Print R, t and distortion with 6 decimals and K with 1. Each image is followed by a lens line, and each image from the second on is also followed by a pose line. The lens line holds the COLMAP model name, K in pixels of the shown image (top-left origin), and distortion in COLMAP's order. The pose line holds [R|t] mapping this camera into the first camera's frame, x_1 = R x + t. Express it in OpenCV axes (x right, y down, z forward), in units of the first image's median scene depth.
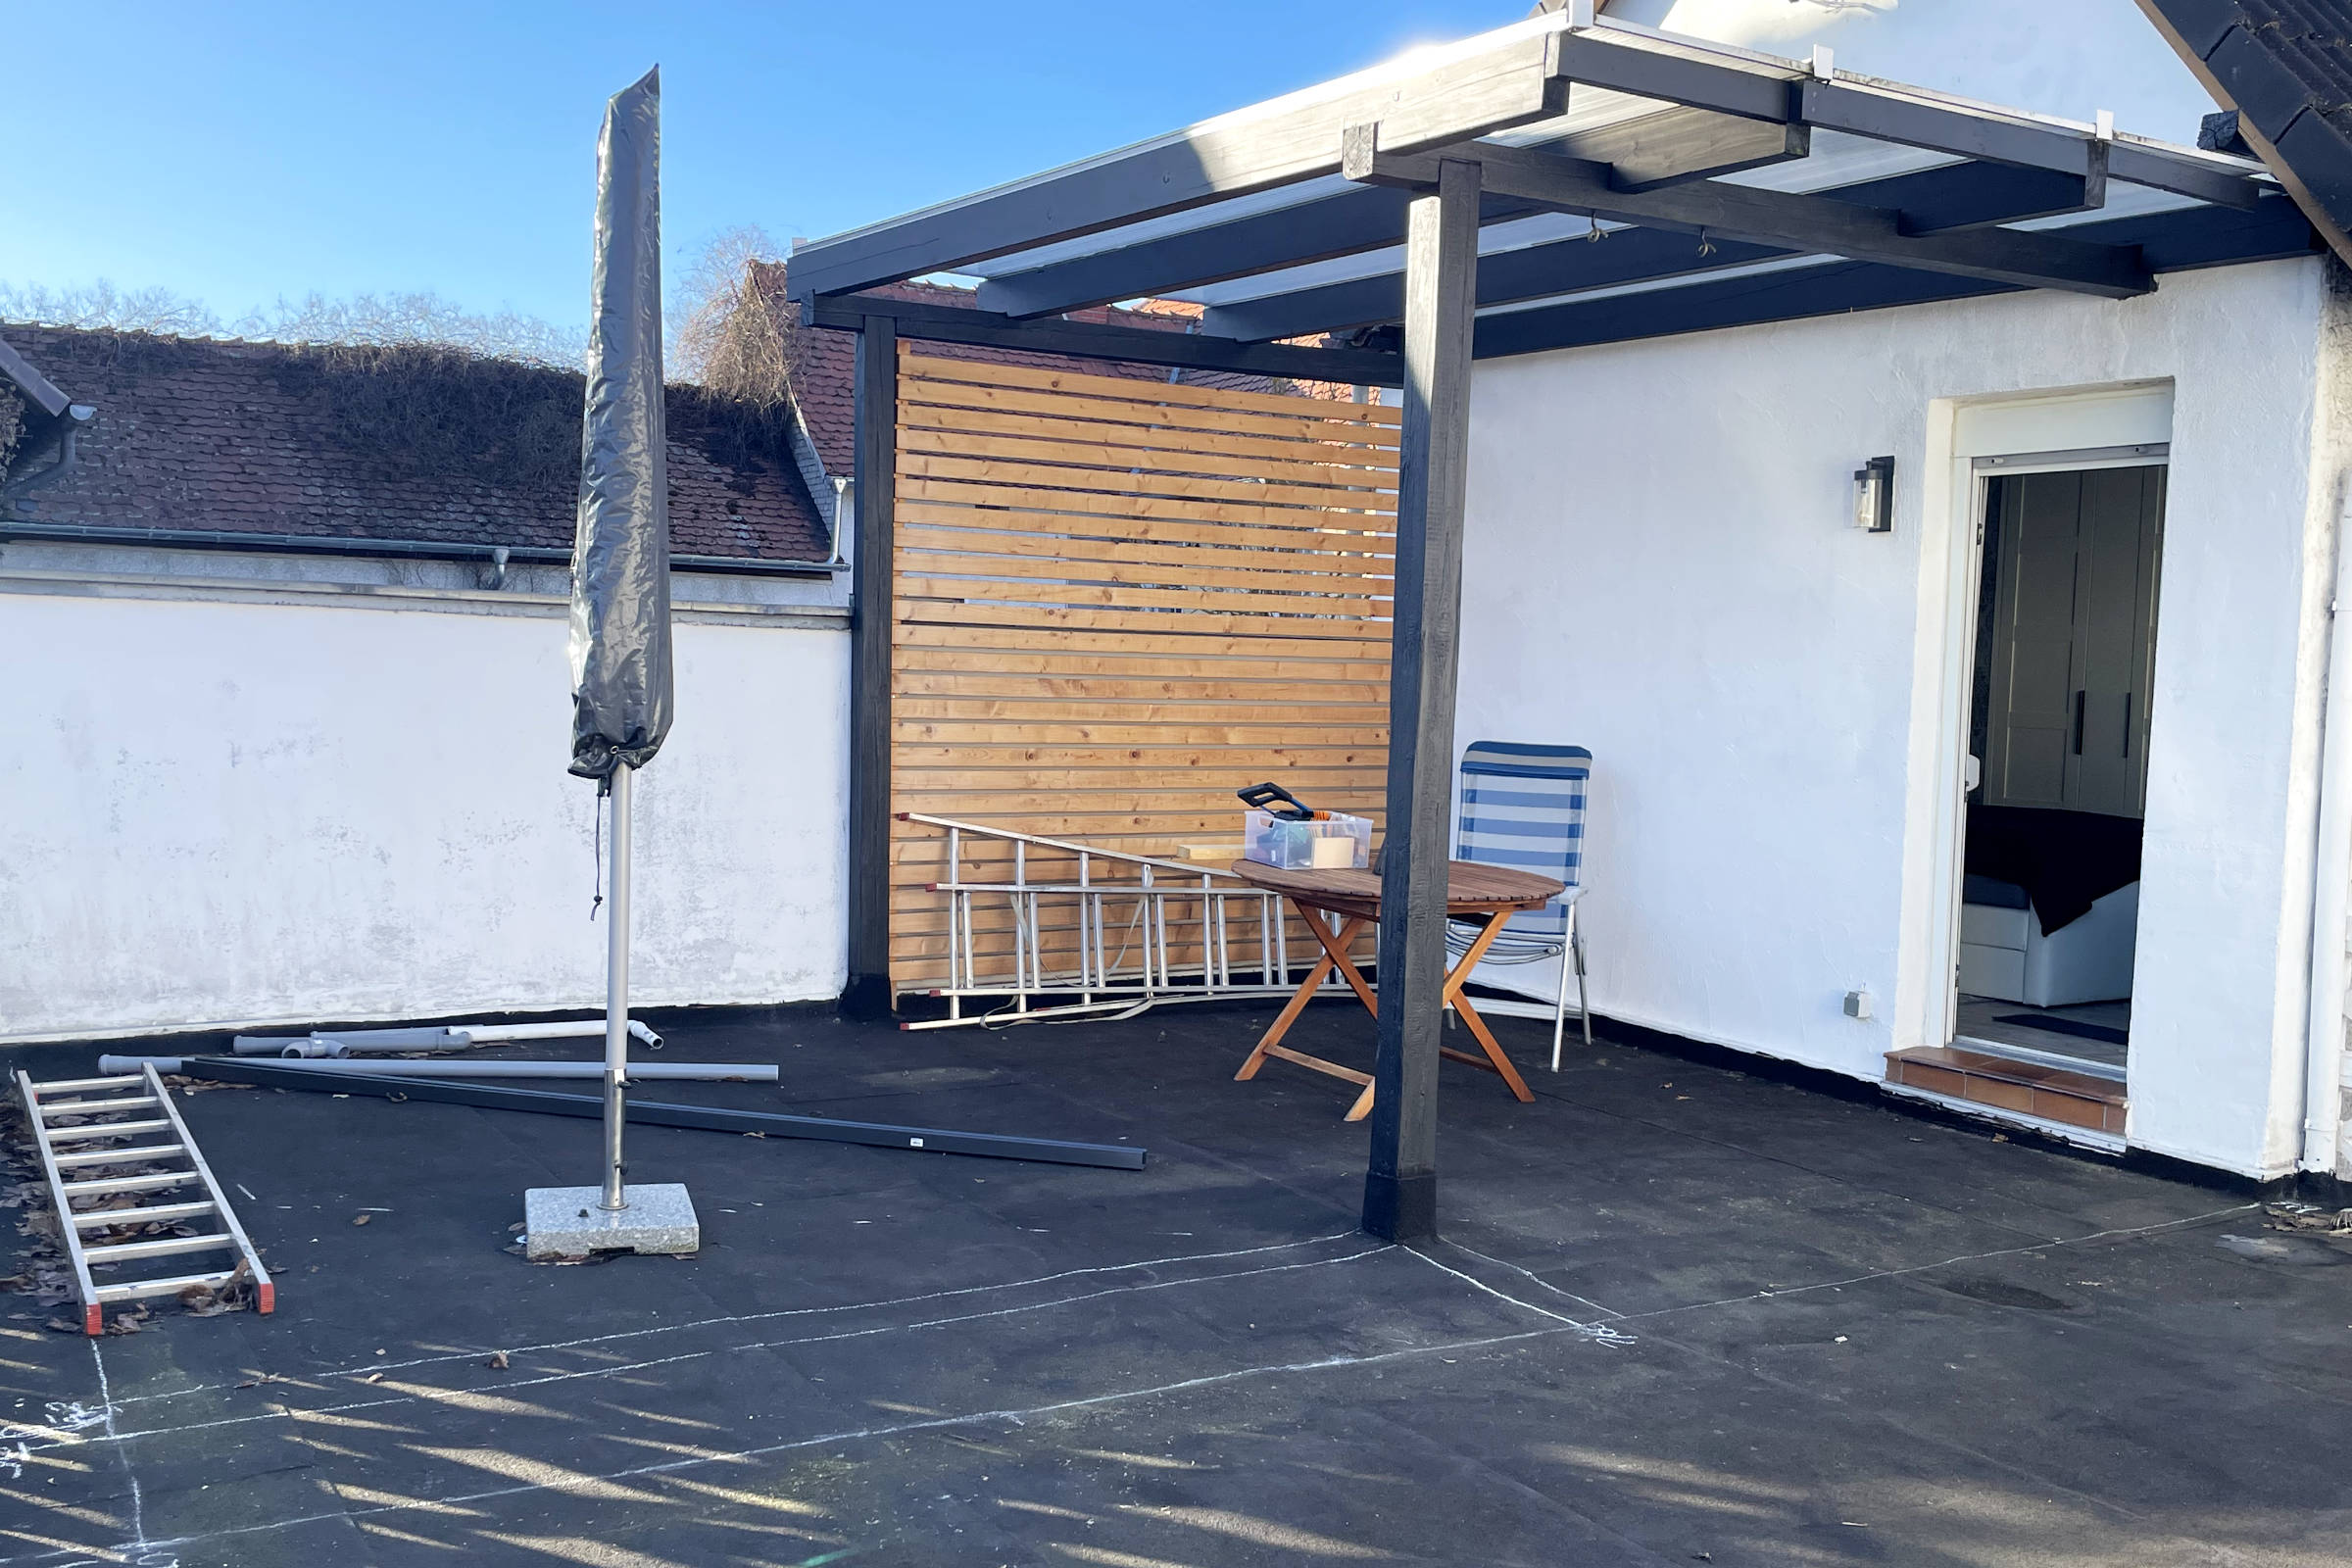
lens RADIAL K [[2148.0, 0, 1134.9], [0, 2148.0, 803.8], [0, 0, 1]] dist [0.125628, -0.162811]
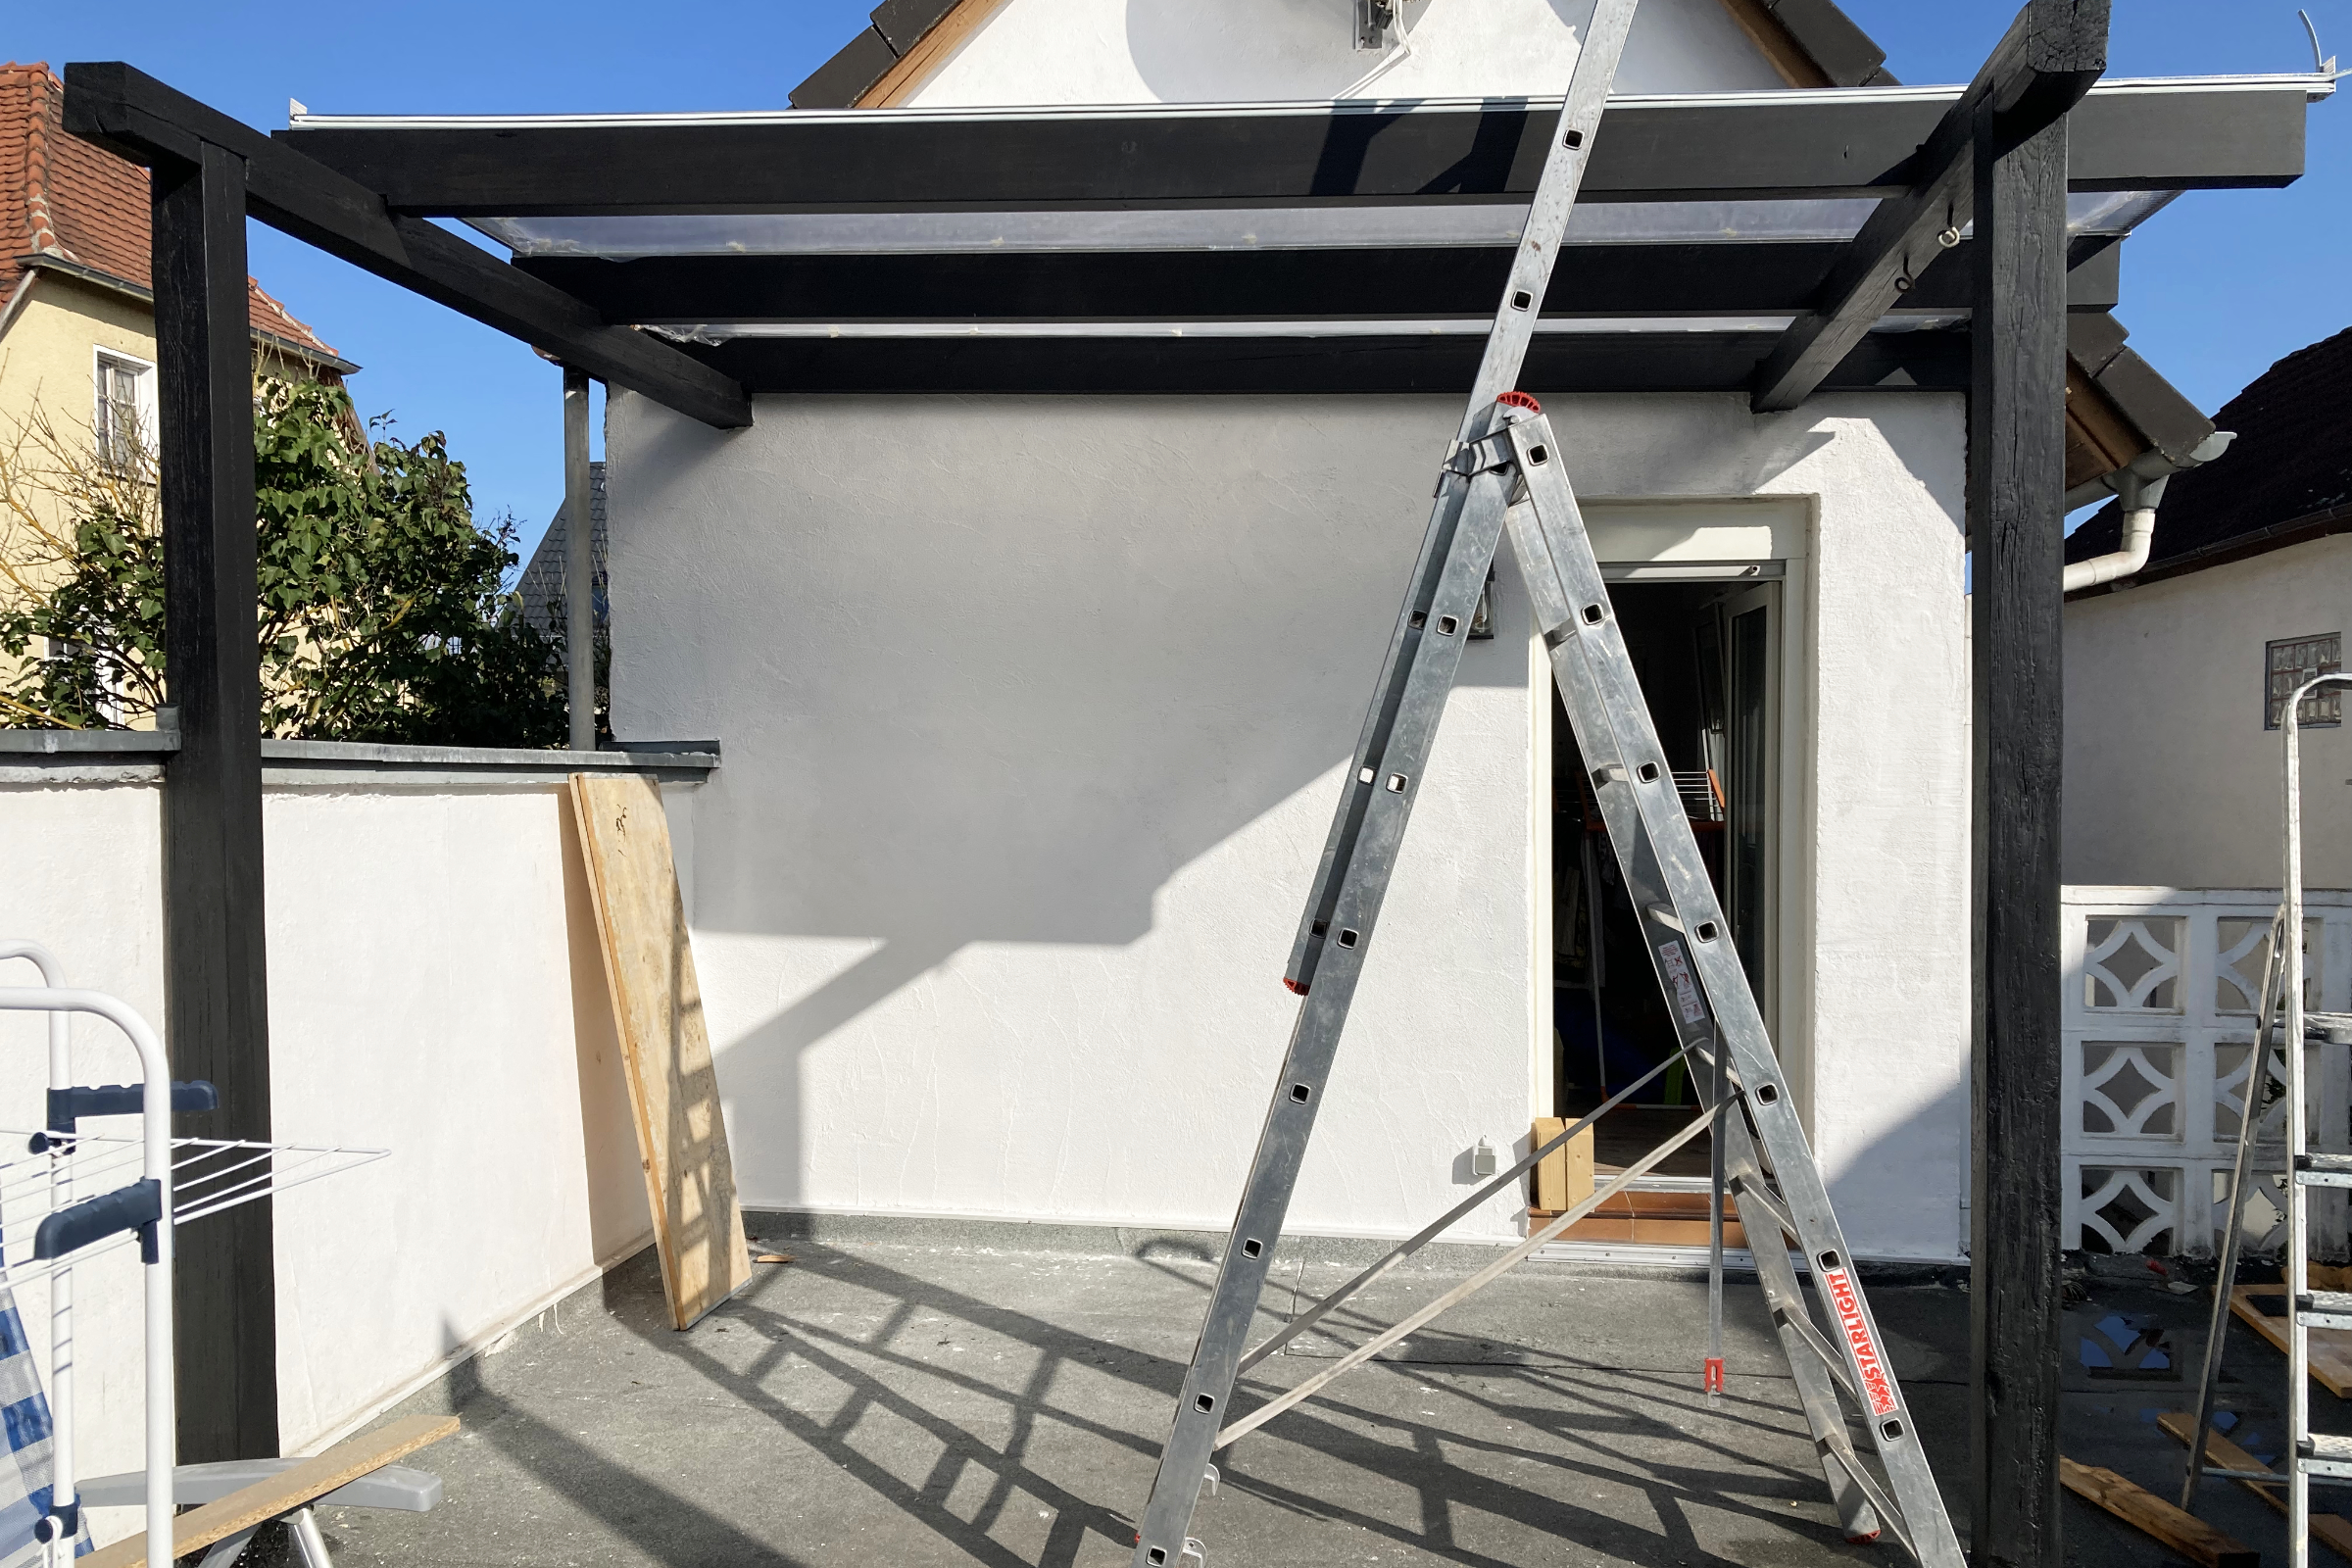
lens RADIAL K [[1930.0, 0, 1191.4], [0, 1930.0, 827.0], [0, 0, 1]] dist [0.035807, -0.005475]
pose [[0.613582, -0.053386, 0.787824, -0.367425], [0.072515, 0.997306, 0.011105, -0.063799], [-0.786294, 0.050315, 0.615800, 0.601029]]
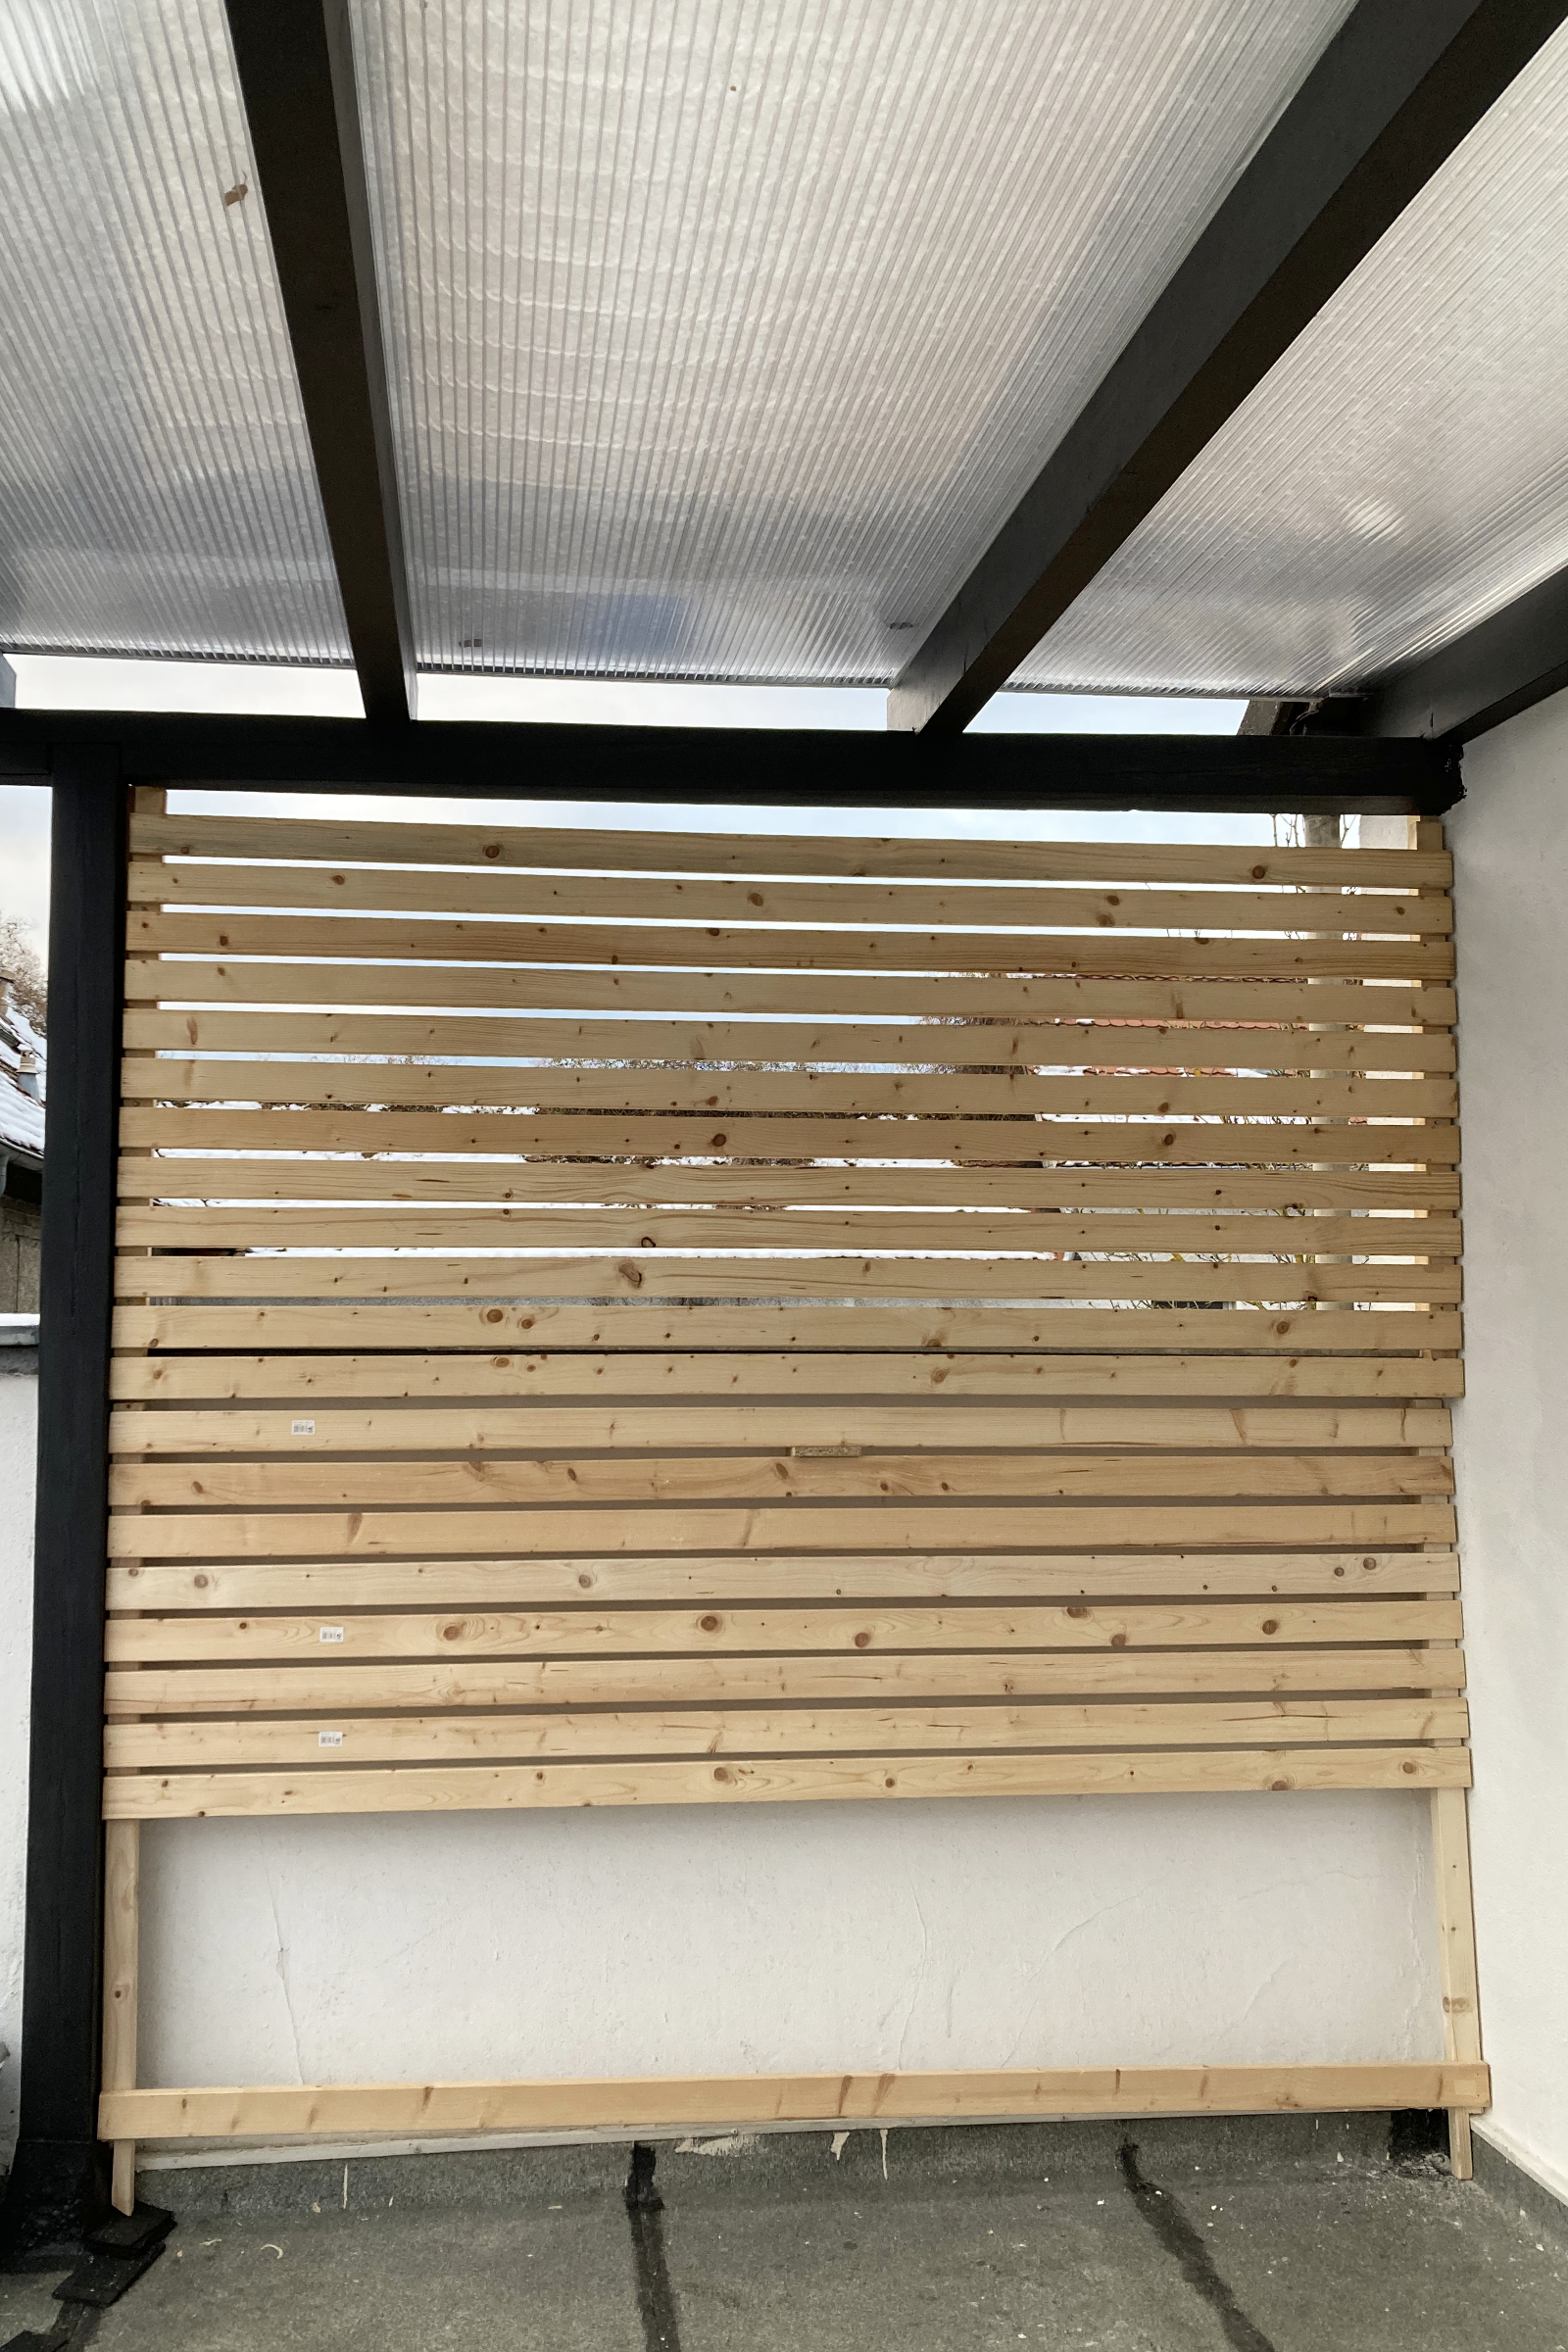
lens RADIAL K [[1975.8, 0, 740.5], [0, 1975.8, 1157.9], [0, 0, 1]] dist [0.087431, -0.138480]
pose [[0.912964, -0.057003, -0.404039, 0.213259], [-0.003758, 0.988977, -0.148019, -0.068387], [0.408023, 0.136655, 0.902687, 0.715448]]
